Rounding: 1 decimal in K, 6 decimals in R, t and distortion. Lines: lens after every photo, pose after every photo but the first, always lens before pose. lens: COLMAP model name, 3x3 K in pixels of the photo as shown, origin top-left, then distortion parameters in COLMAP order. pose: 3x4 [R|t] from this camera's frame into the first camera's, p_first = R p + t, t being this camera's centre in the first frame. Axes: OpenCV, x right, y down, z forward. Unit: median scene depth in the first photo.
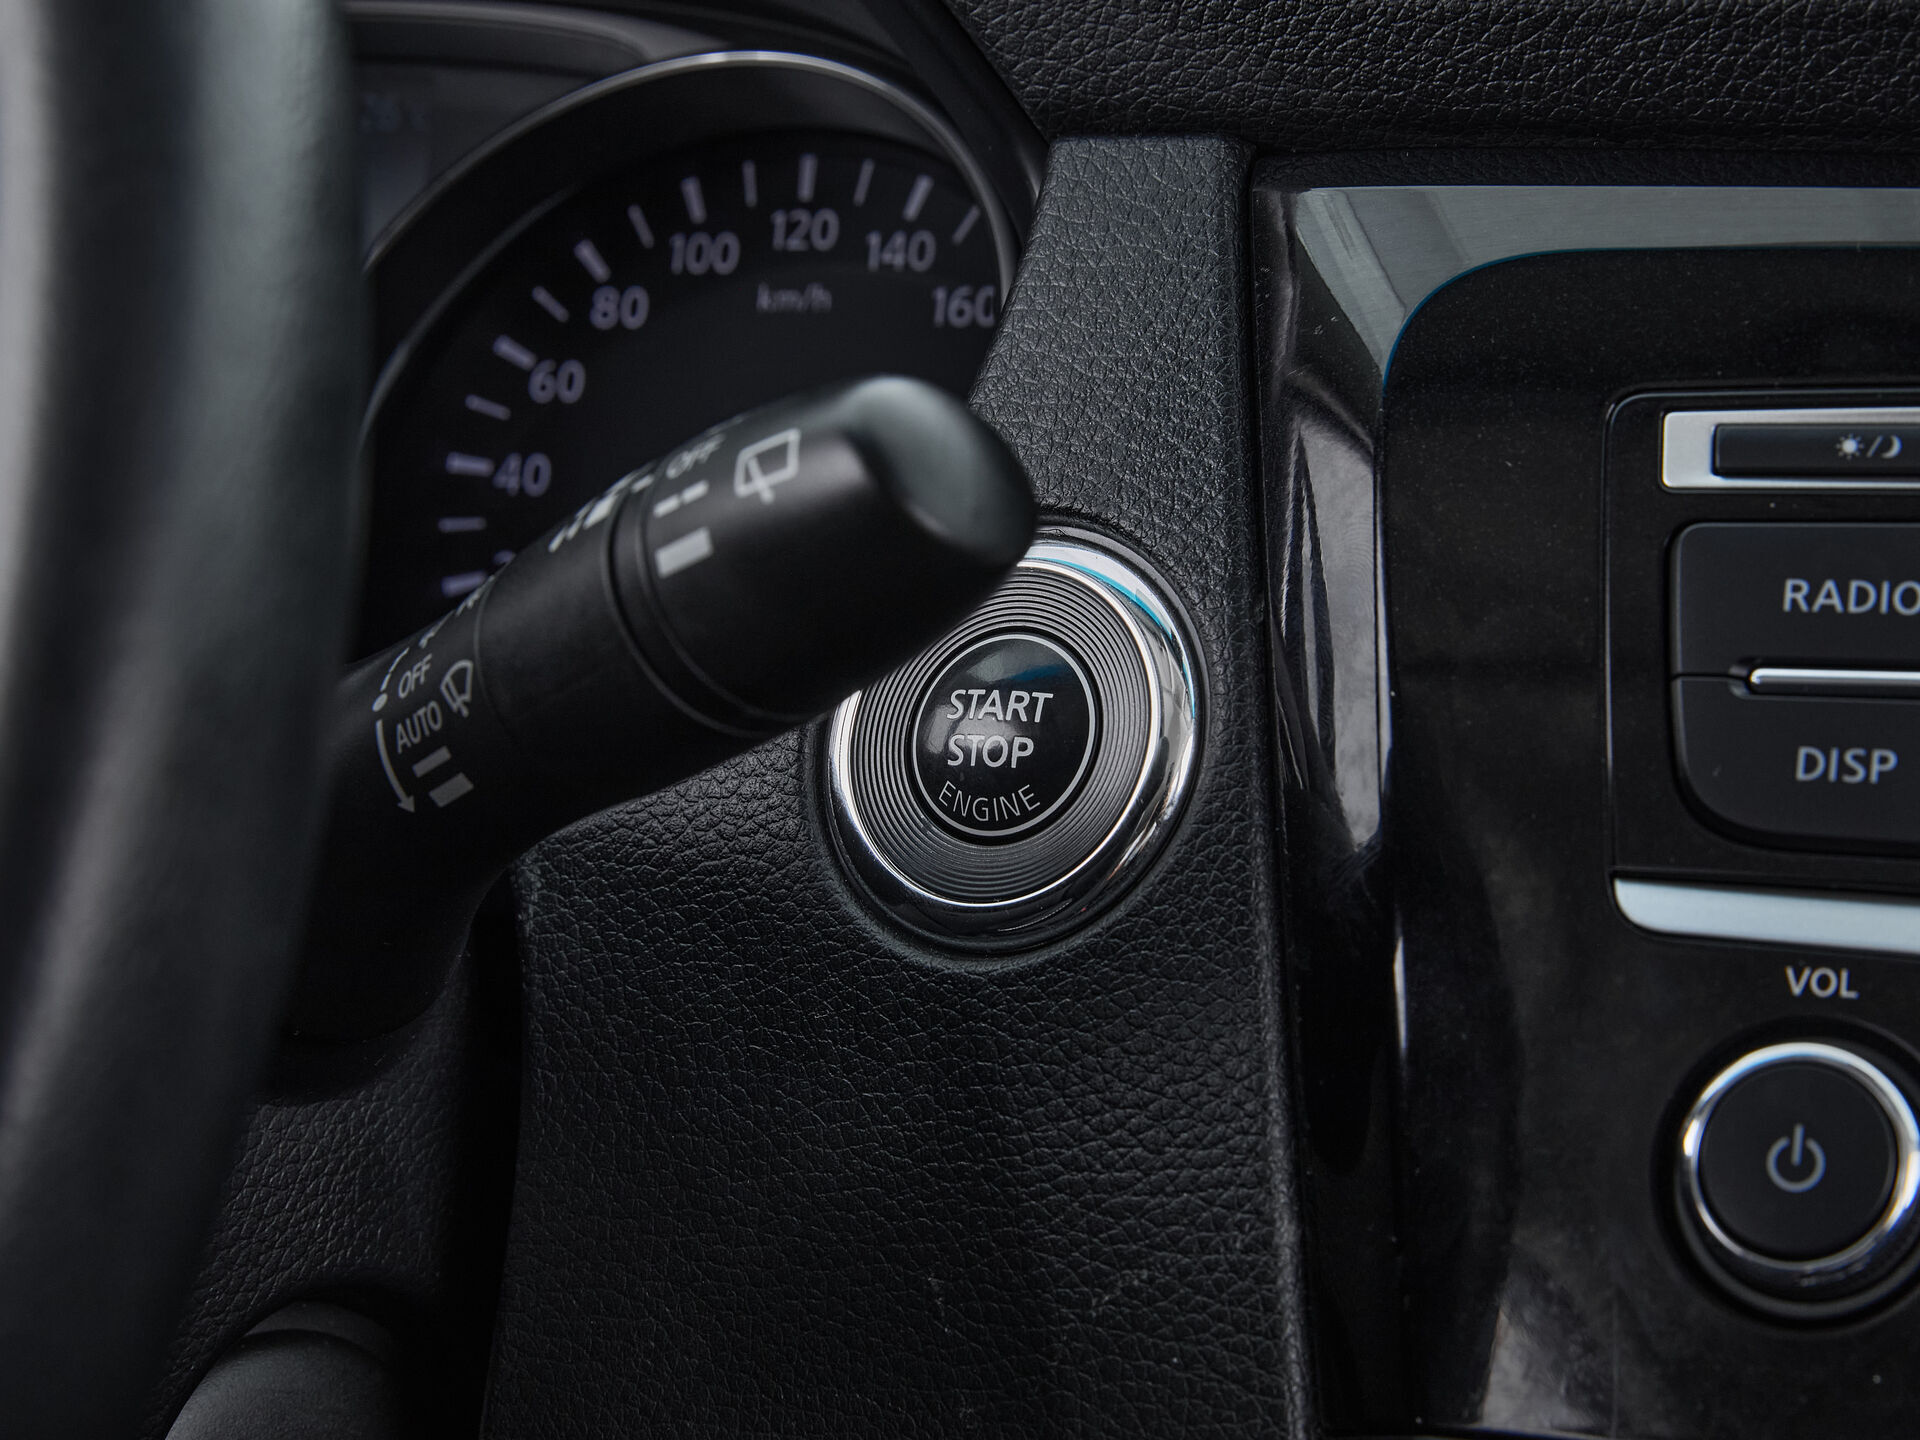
lens RADIAL K [[3941.7, 0, 960.0], [0, 3941.7, 720.0], [0, 0, 1]] dist [-0.086559, -0.289305]
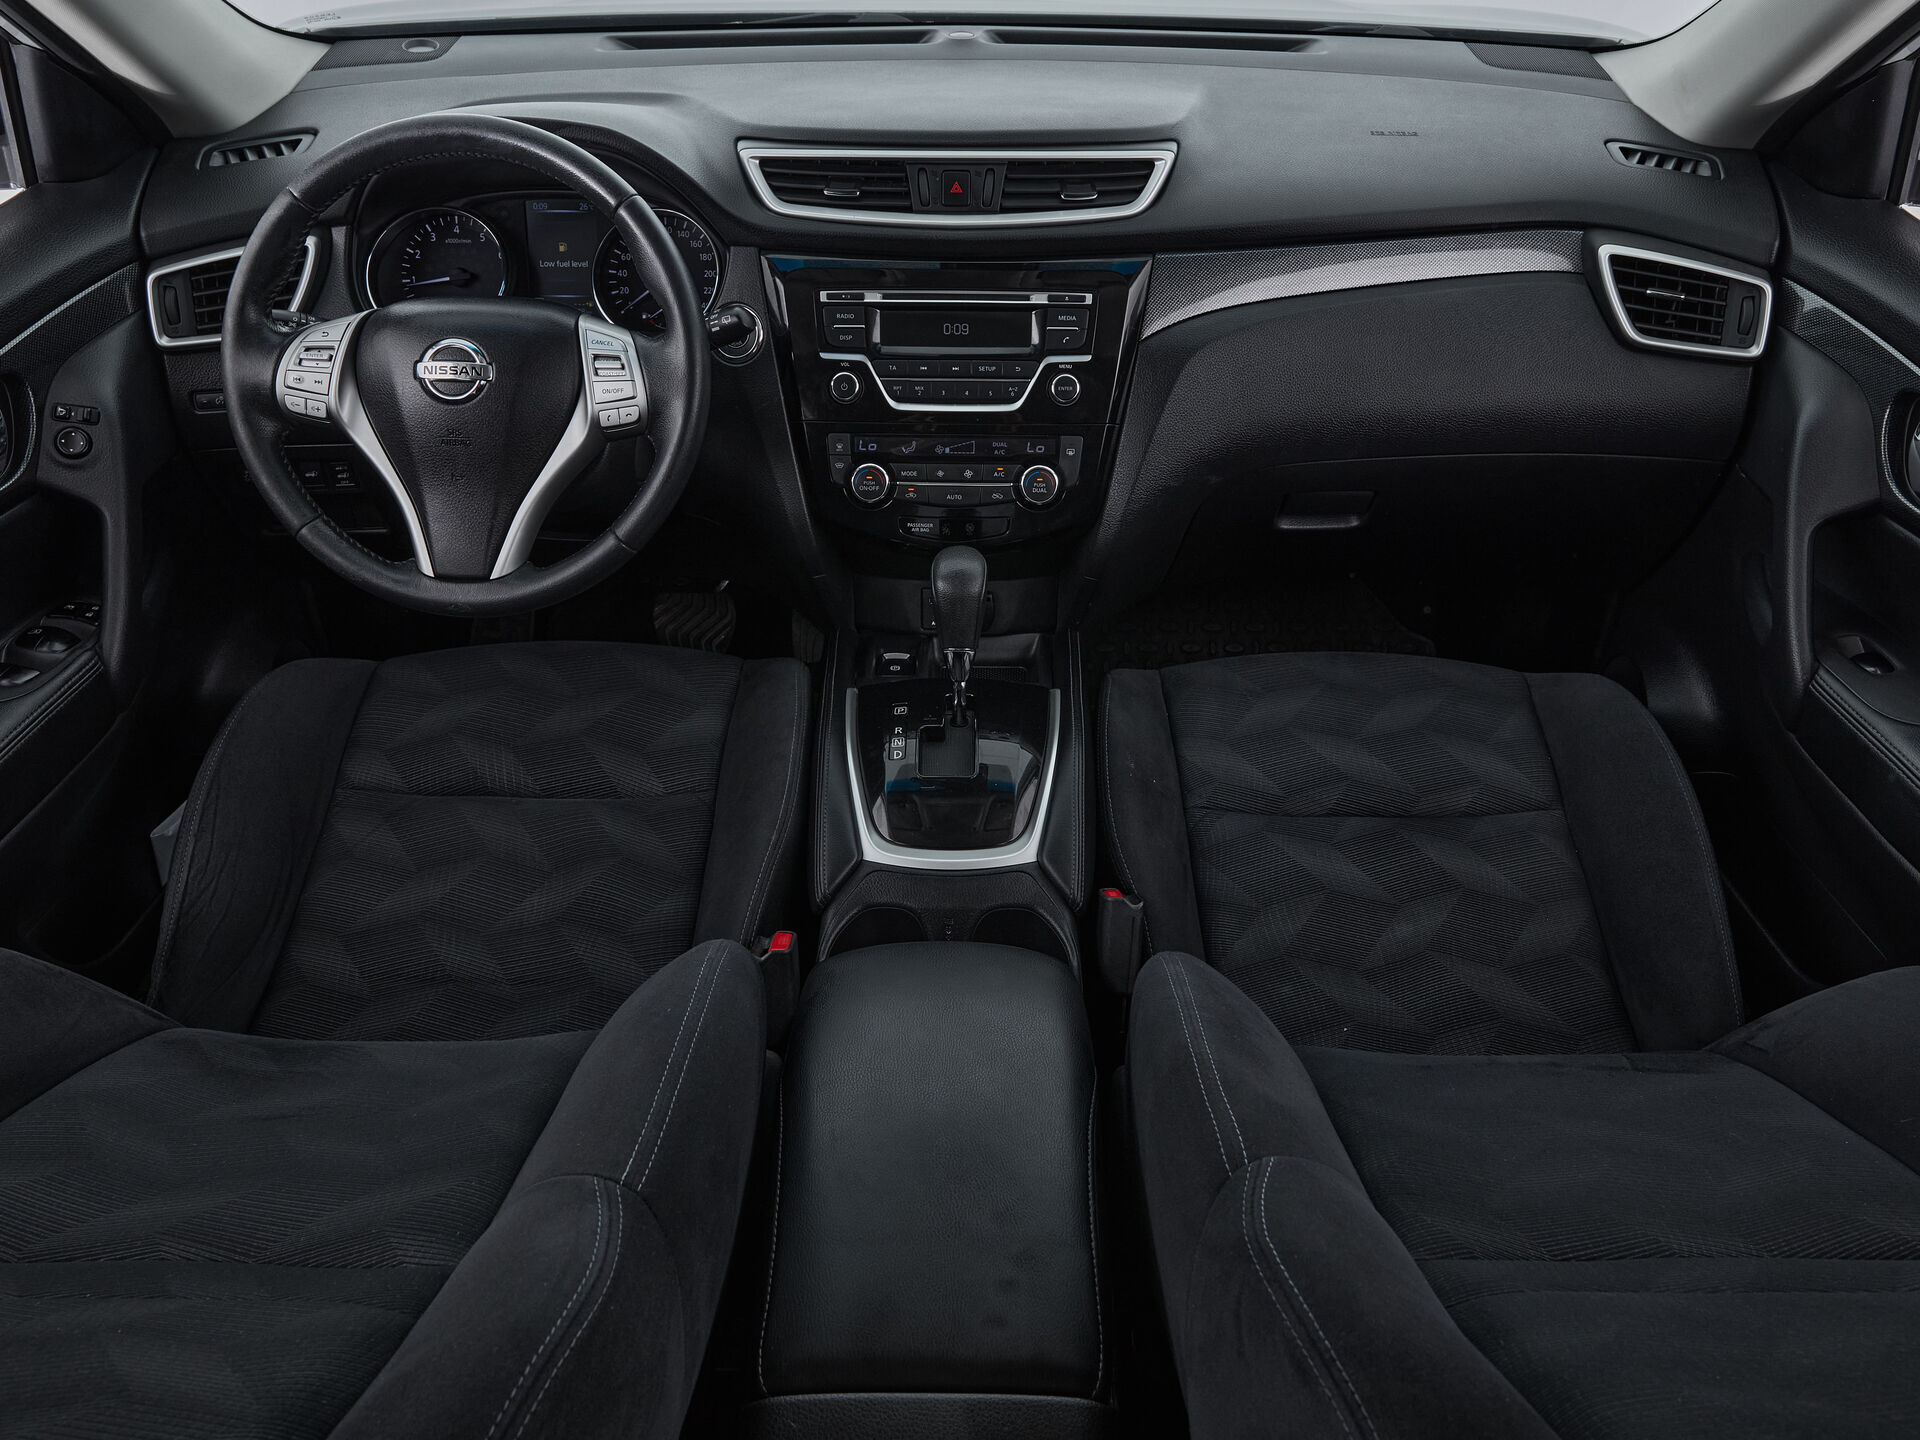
lens RADIAL K [[1458.1, 0, 960.0], [0, 1458.1, 720.0], [0, 0, 1]] dist [-0.005105, -0.004279]
pose [[0.942673, -0.162379, 0.291548, -0.543431], [0.031790, 0.913360, 0.405910, -0.460977], [-0.332199, -0.373372, 0.866162, -1.937242]]
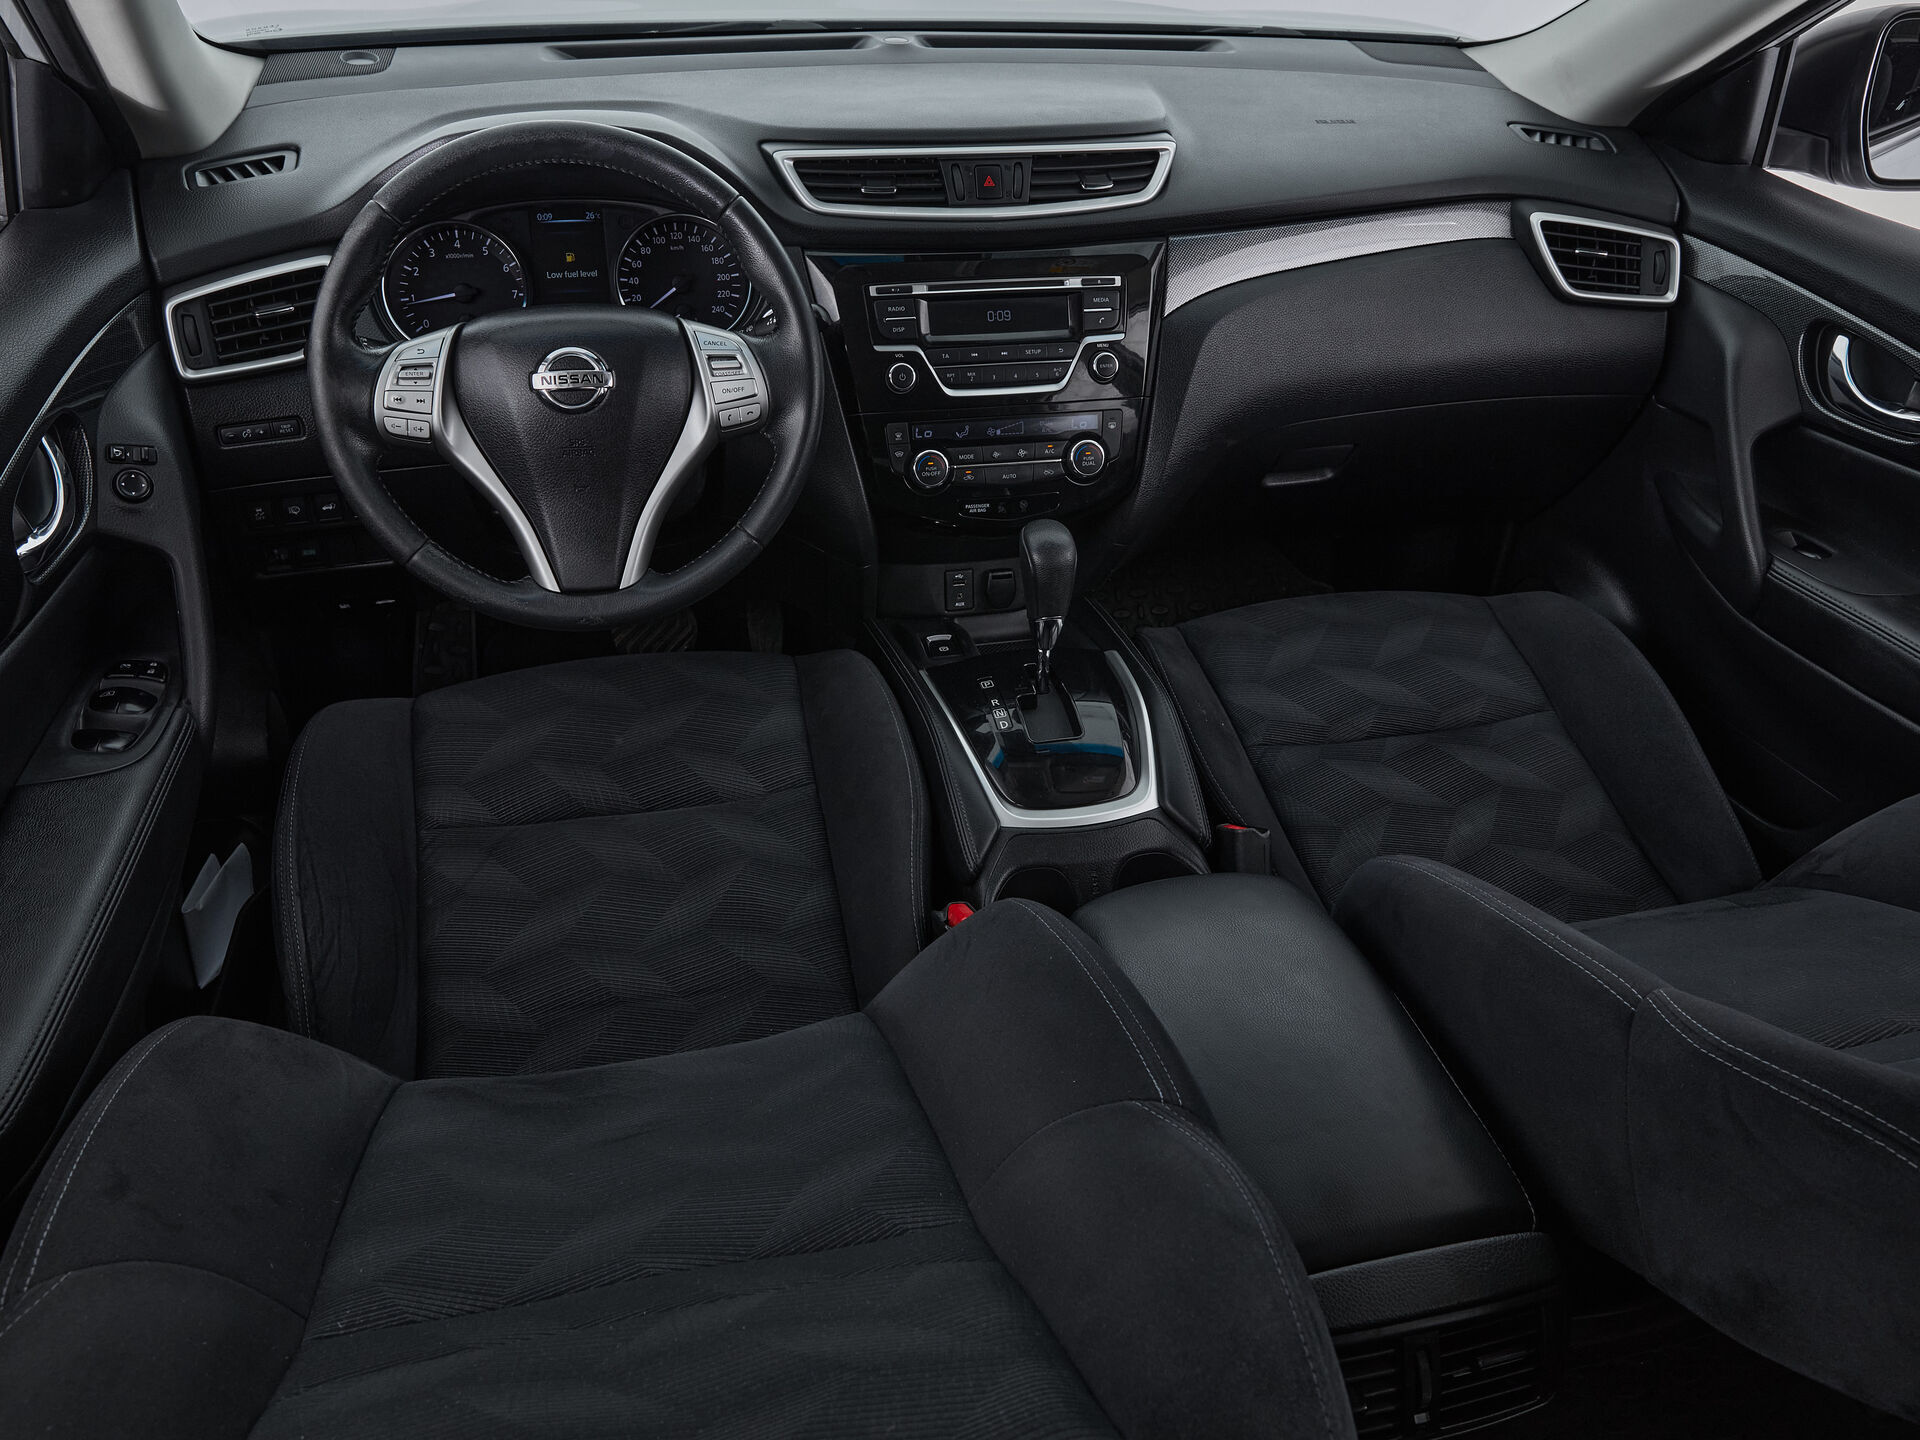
lens RADIAL K [[1456.6, 0, 945.5], [0, 1456.6, 704.3], [0, 0, 1]] dist [-0.007342, -0.001470]
pose [[0.834973, -0.256614, 0.486796, -1.350861], [0.049220, 0.915895, 0.398389, -0.466356], [-0.548086, -0.308684, 0.777378, -1.675857]]
